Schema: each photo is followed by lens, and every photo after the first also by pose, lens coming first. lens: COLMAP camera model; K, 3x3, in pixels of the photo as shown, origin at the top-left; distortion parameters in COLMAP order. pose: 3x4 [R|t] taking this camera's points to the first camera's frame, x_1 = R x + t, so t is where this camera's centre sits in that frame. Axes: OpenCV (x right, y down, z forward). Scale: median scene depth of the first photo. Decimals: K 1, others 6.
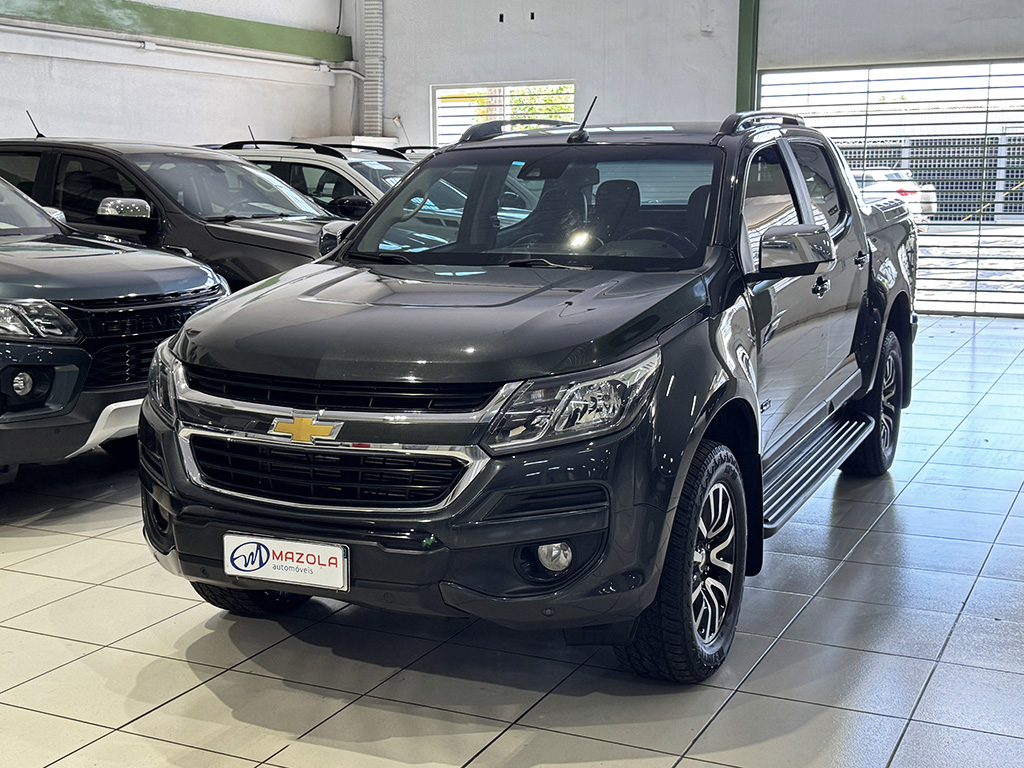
lens RADIAL K [[1312.5, 0, 512.0], [0, 1312.5, 384.0], [0, 0, 1]] dist [0.192475, -0.430496]
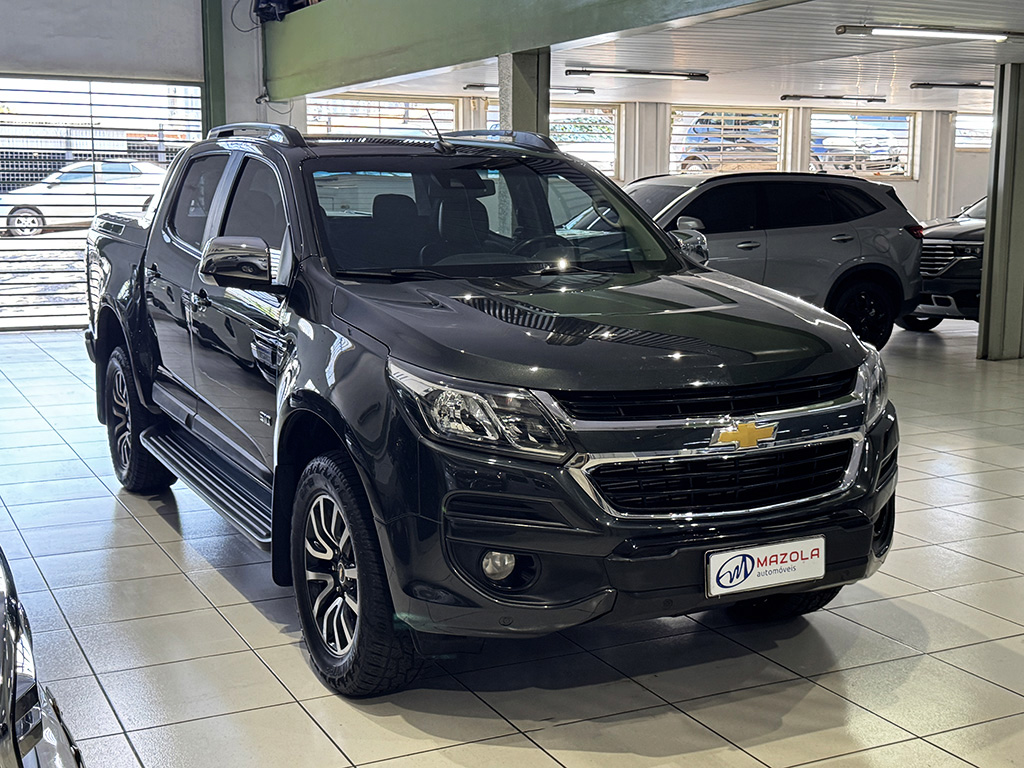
lens RADIAL K [[1312.5, 0, 512.0], [0, 1312.5, 384.0], [0, 0, 1]] dist [0.192475, -0.430496]
pose [[0.617612, -0.110504, 0.778681, -1.042367], [0.119835, 0.991742, 0.045693, -0.071466], [-0.777300, 0.065093, 0.625754, 0.502139]]
